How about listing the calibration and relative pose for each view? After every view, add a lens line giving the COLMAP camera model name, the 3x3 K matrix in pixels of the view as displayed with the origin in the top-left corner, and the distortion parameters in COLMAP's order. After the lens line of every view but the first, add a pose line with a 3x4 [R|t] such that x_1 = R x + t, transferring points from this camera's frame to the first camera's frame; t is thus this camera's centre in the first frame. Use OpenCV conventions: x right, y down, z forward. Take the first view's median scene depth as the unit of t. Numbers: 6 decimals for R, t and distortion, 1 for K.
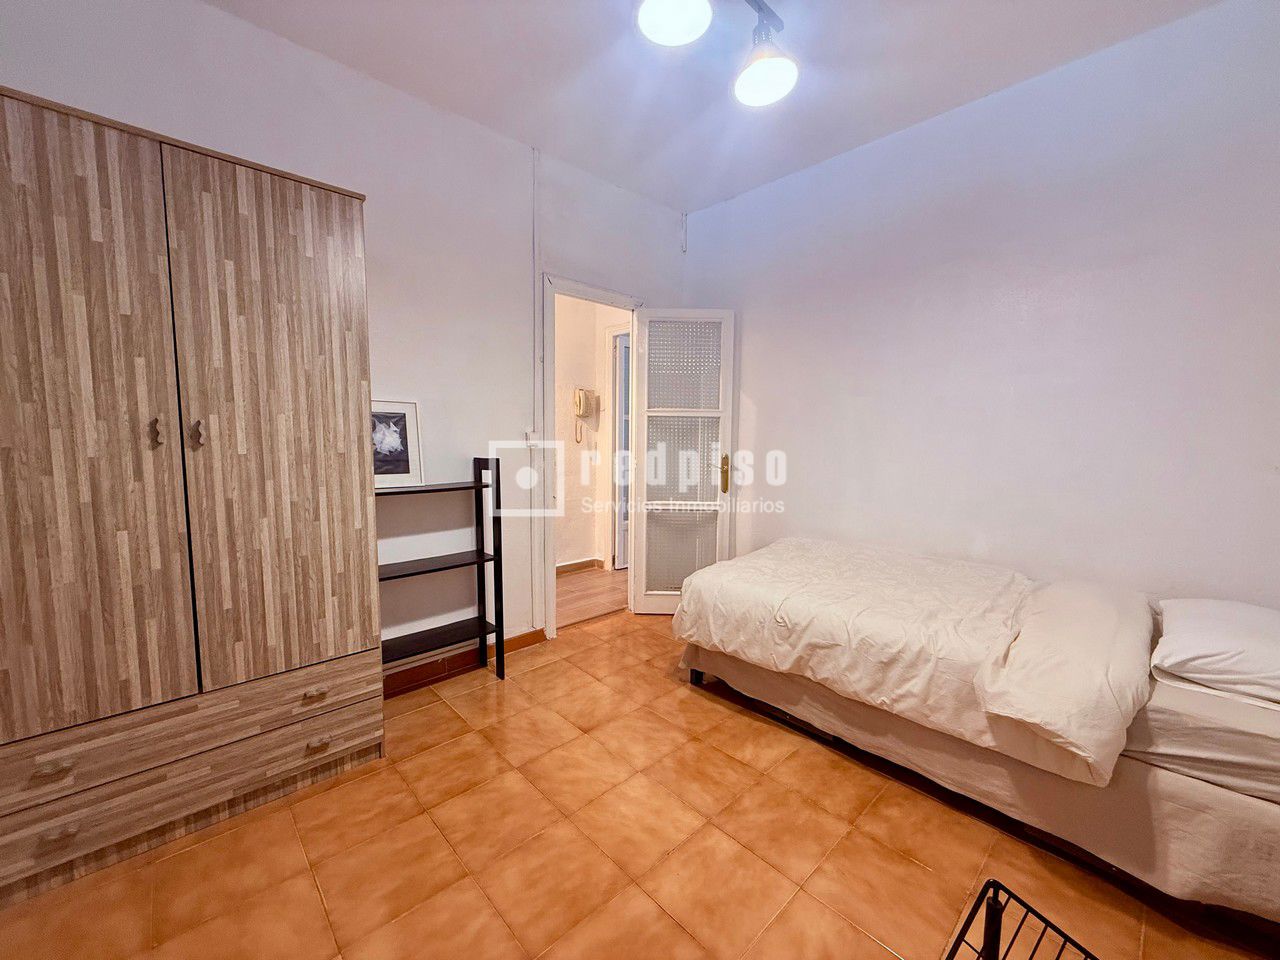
lens RADIAL K [[511.3, 0, 630.4], [0, 511.3, 480.4], [0, 0, 1]] dist [0.001506, -0.001101]
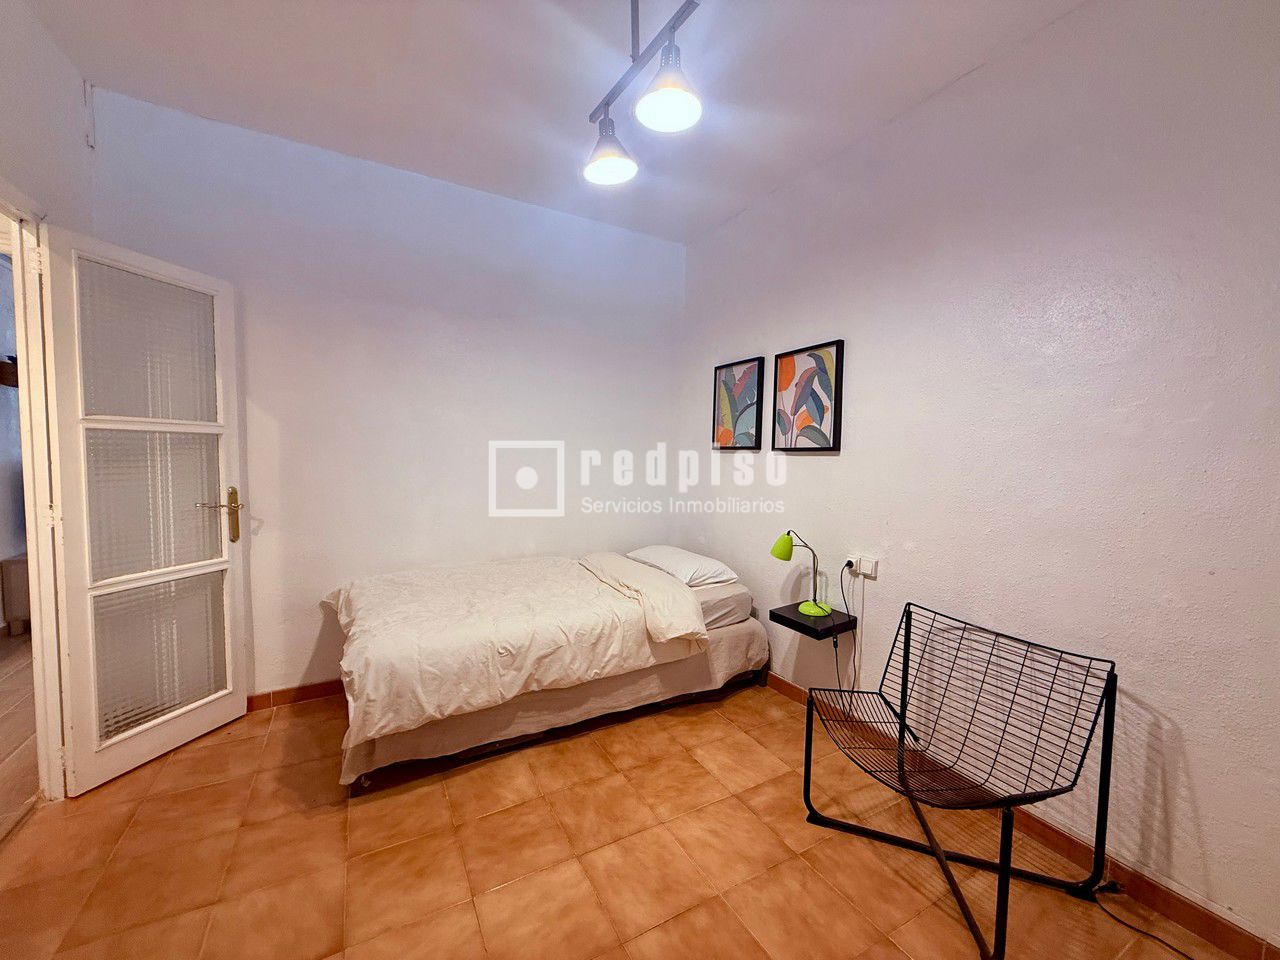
lens RADIAL K [[511.3, 0, 646.5], [0, 511.3, 477.6], [0, 0, 1]] dist [0.001506, -0.001101]
pose [[0.224932, -0.056491, 0.972736, -0.648163], [0.067831, 0.996804, 0.042204, -0.097305], [-0.972011, 0.056489, 0.228045, 0.509025]]
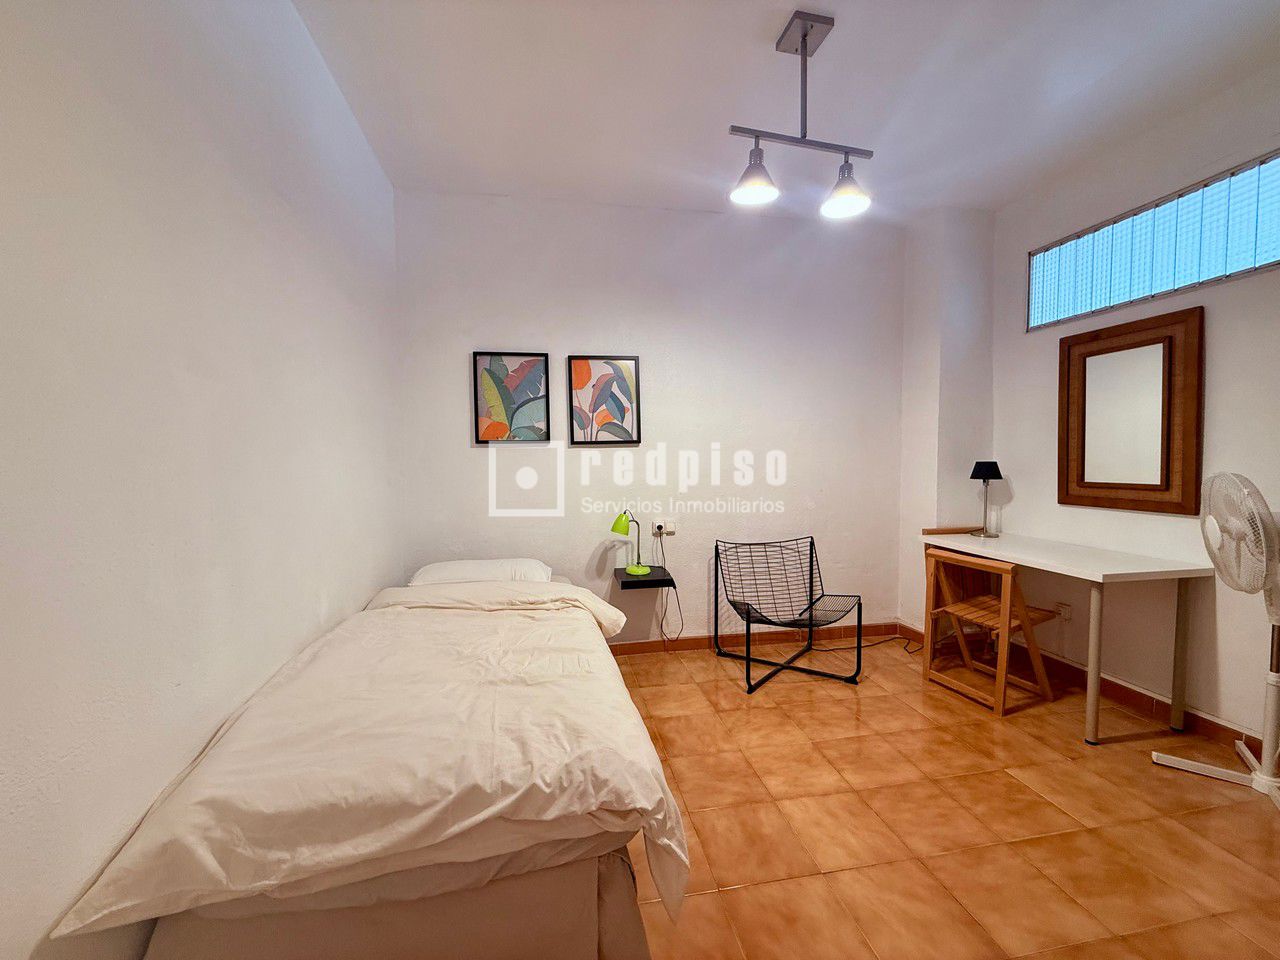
lens RADIAL K [[511.3, 0, 627.9], [0, 511.3, 478.0], [0, 0, 1]] dist [0.001506, -0.001101]
pose [[-0.846970, -0.028916, 0.530853, -0.132374], [0.045559, 0.990899, 0.126664, -0.176286], [-0.529684, 0.131466, -0.837945, 1.743237]]
